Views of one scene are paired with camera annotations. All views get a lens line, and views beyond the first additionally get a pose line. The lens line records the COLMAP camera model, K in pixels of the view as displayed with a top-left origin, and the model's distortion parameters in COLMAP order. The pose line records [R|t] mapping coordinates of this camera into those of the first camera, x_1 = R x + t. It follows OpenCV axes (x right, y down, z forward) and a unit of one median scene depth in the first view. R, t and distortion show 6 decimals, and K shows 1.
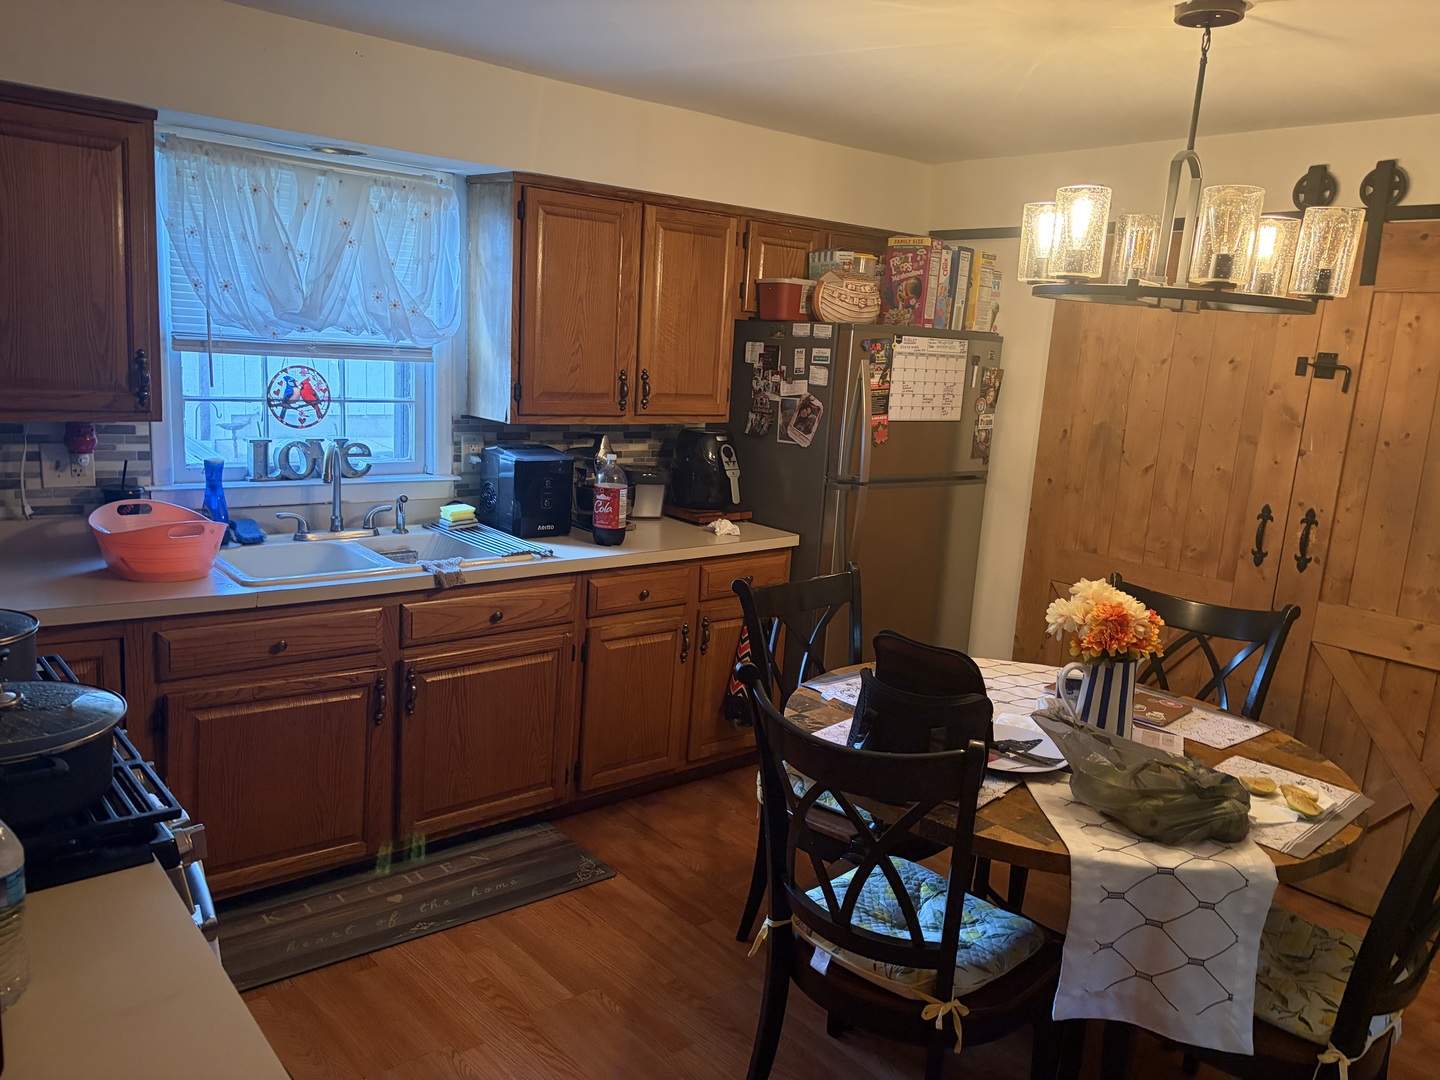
lens RADIAL K [[1092.7, 0, 728.3], [0, 1092.7, 556.1], [0, 0, 1]] dist [0.045710, -0.007365]
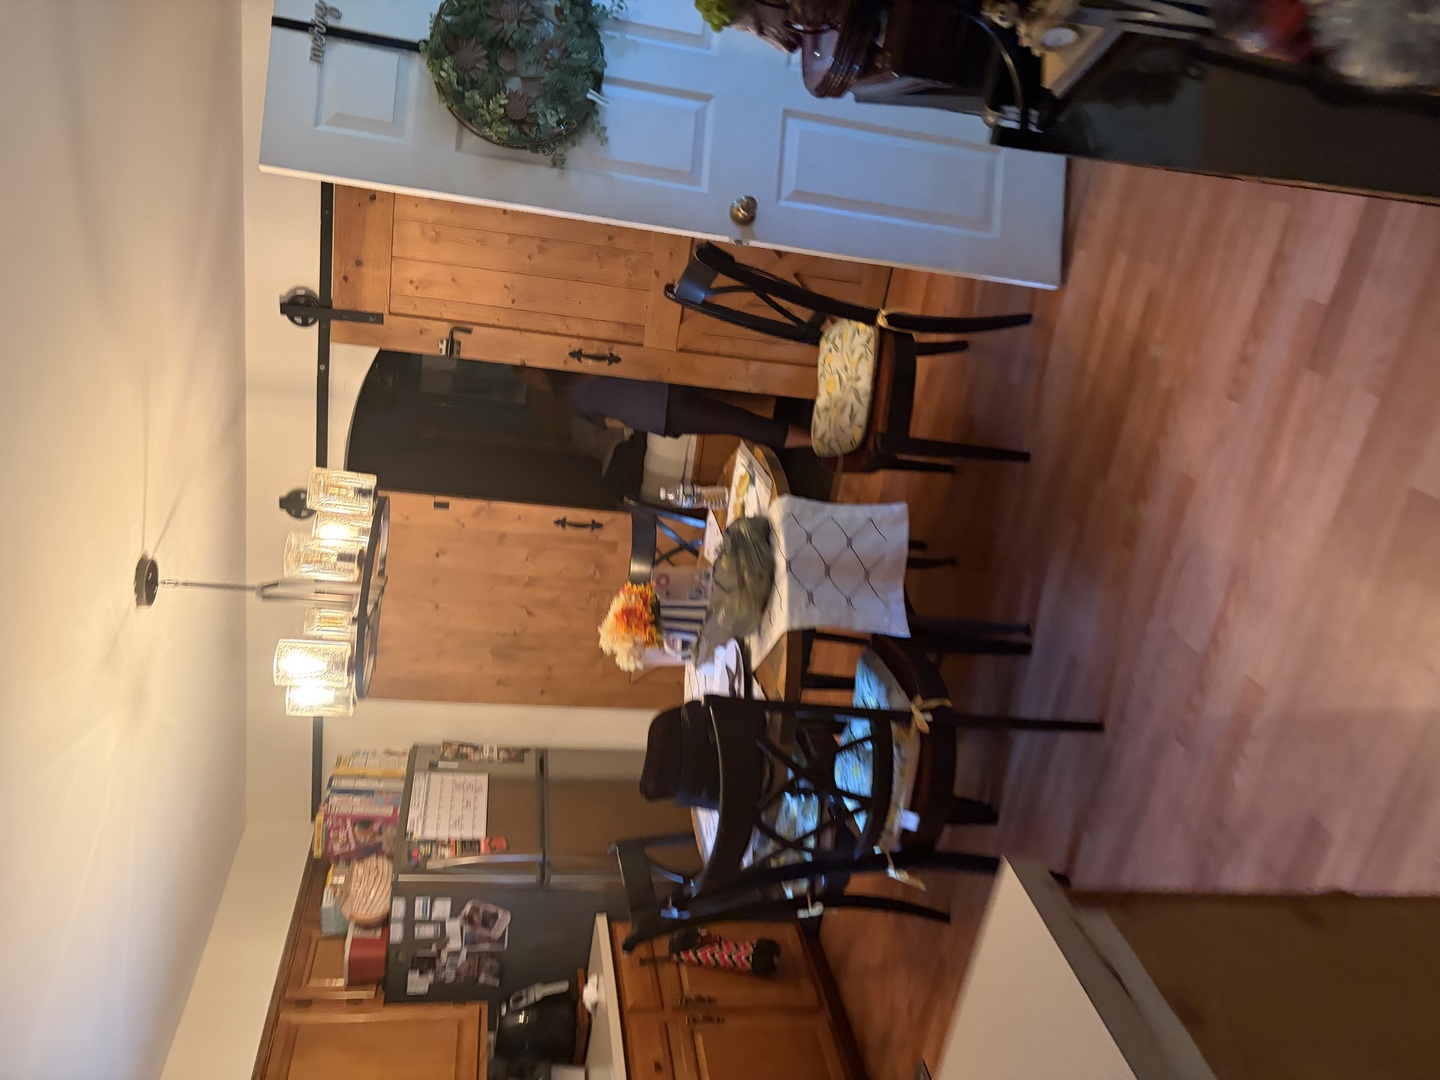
lens RADIAL K [[1092.7, 0, 719.5], [0, 1092.7, 531.0], [0, 0, 1]] dist [0.045710, -0.007365]
pose [[-0.089658, -0.898073, 0.430612, -0.069663], [0.995323, -0.065181, 0.071297, 0.048301], [-0.035962, 0.434990, 0.899717, -0.118175]]
